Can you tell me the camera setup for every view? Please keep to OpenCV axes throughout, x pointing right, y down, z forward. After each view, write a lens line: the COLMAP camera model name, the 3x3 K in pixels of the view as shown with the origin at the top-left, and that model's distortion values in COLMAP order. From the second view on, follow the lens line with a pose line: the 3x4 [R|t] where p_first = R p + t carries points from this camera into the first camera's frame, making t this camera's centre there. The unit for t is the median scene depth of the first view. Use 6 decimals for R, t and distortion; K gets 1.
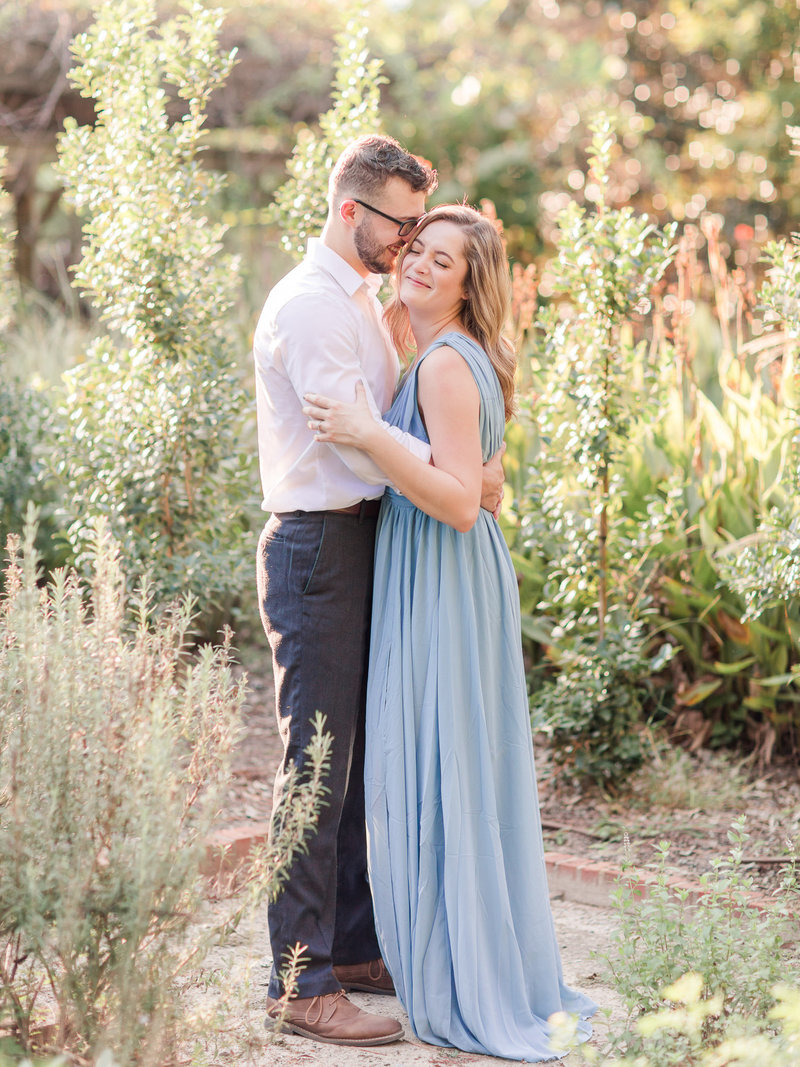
lens RADIAL K [[2590.9, 0, 400.0], [0, 2590.9, 533.5], [0, 0, 1]] dist [-0.118333, -0.047875]
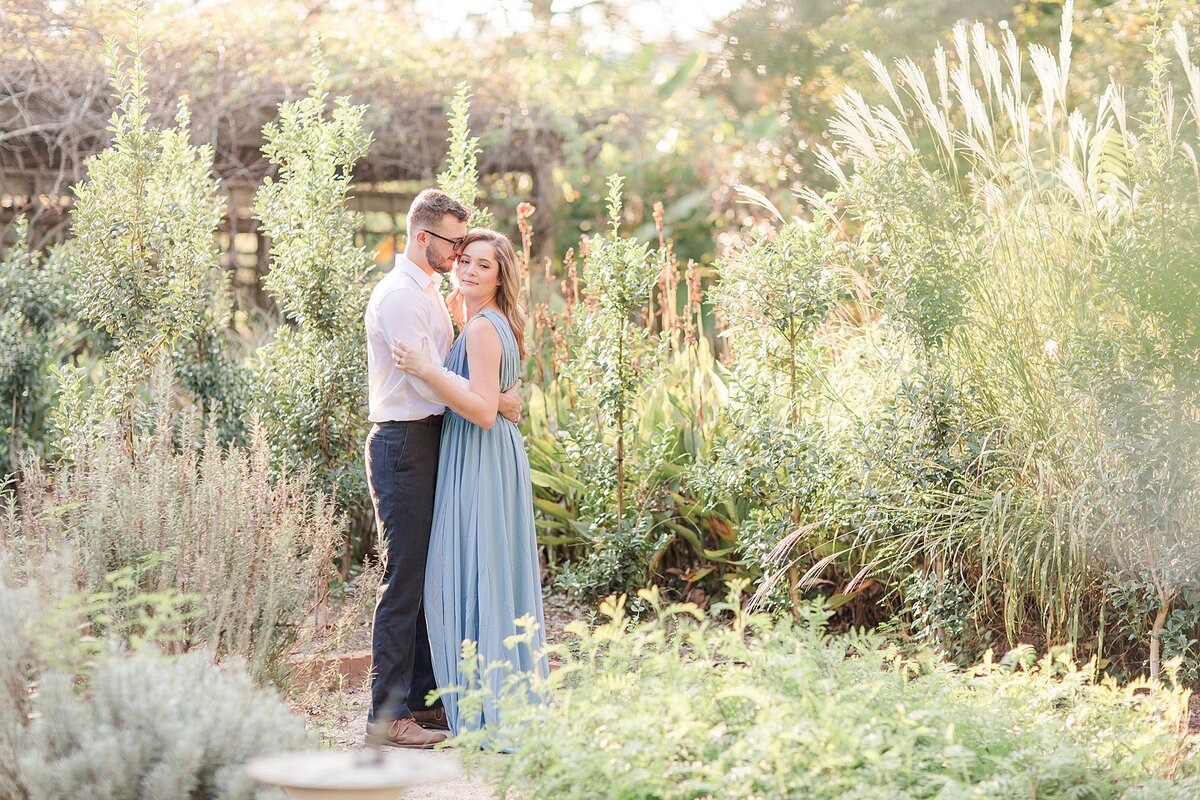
lens RADIAL K [[2580.7, 0, 597.8], [0, 2580.7, 423.8], [0, 0, 1]] dist [-0.023321, -0.349487]
pose [[0.999678, 0.000843, -0.025357, 0.105162], [-0.002470, 0.997935, -0.064187, 0.077111], [0.025250, 0.064229, 0.997616, -0.479568]]
